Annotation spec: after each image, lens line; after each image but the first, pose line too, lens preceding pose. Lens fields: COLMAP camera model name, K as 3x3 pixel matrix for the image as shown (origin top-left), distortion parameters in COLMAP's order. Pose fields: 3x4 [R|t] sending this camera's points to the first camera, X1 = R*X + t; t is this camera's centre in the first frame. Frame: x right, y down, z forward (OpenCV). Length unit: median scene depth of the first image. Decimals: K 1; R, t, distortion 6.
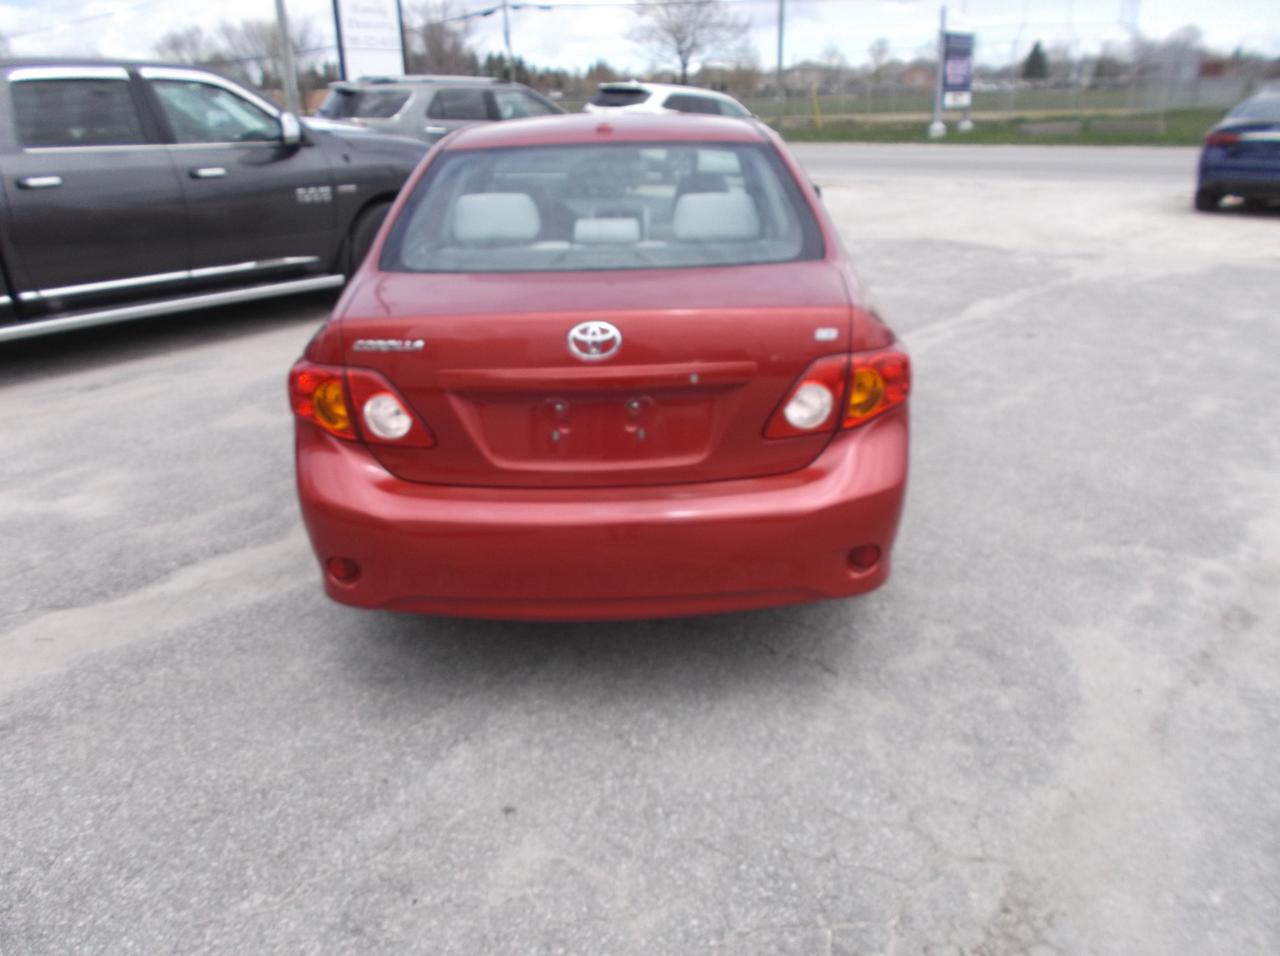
lens RADIAL K [[1018.0, 0, 640.0], [0, 1018.0, 478.0], [0, 0, 1]] dist [-0.021027, 0.000274]
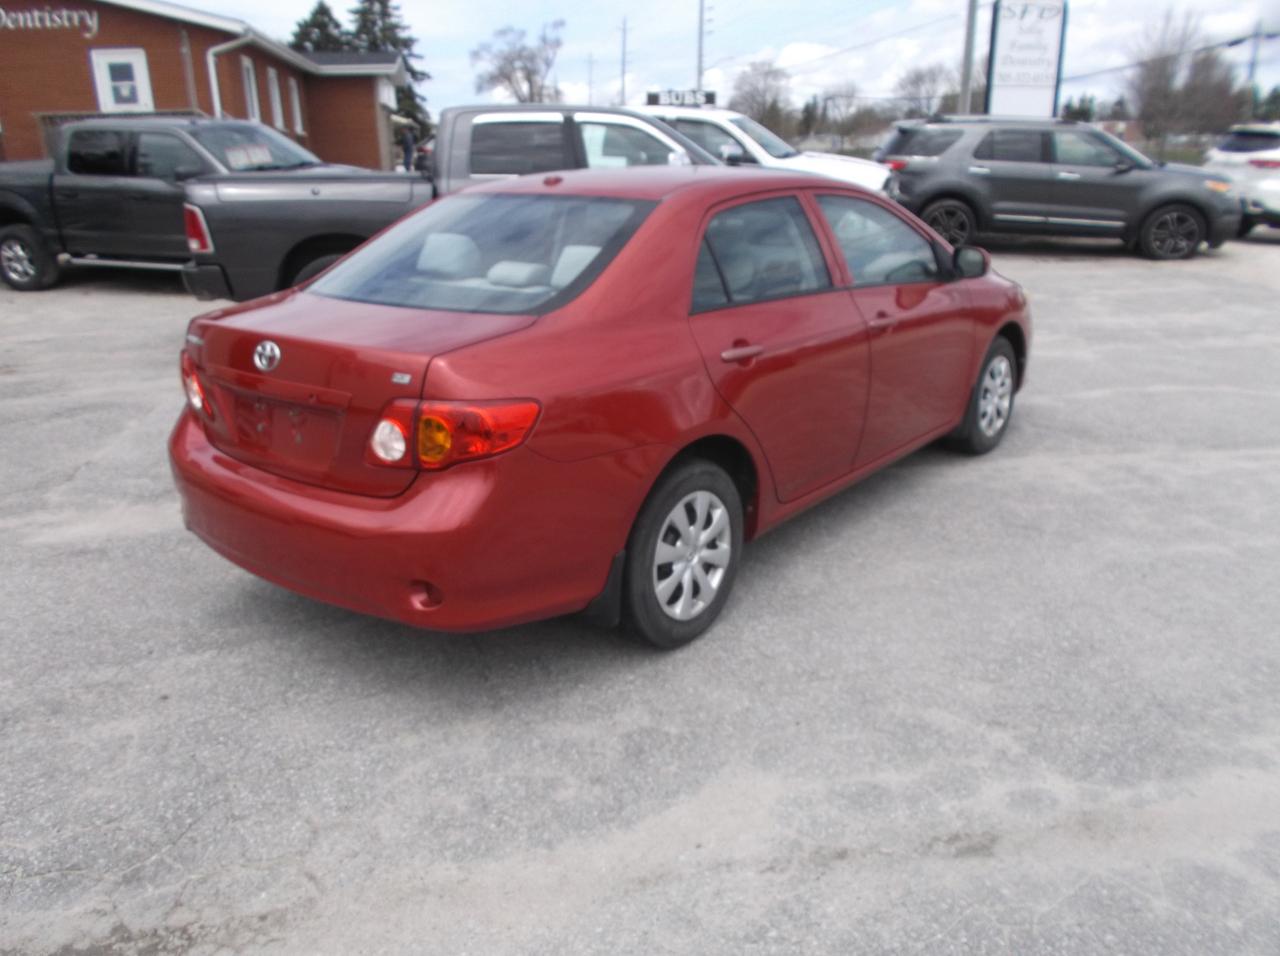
lens RADIAL K [[1018.0, 0, 640.0], [0, 1018.0, 478.0], [0, 0, 1]] dist [-0.021027, 0.000274]
pose [[0.780068, 0.210431, -0.589247, 0.912086], [-0.227123, 0.972745, 0.046712, -0.127210], [0.583017, 0.097393, 0.806601, 0.241591]]
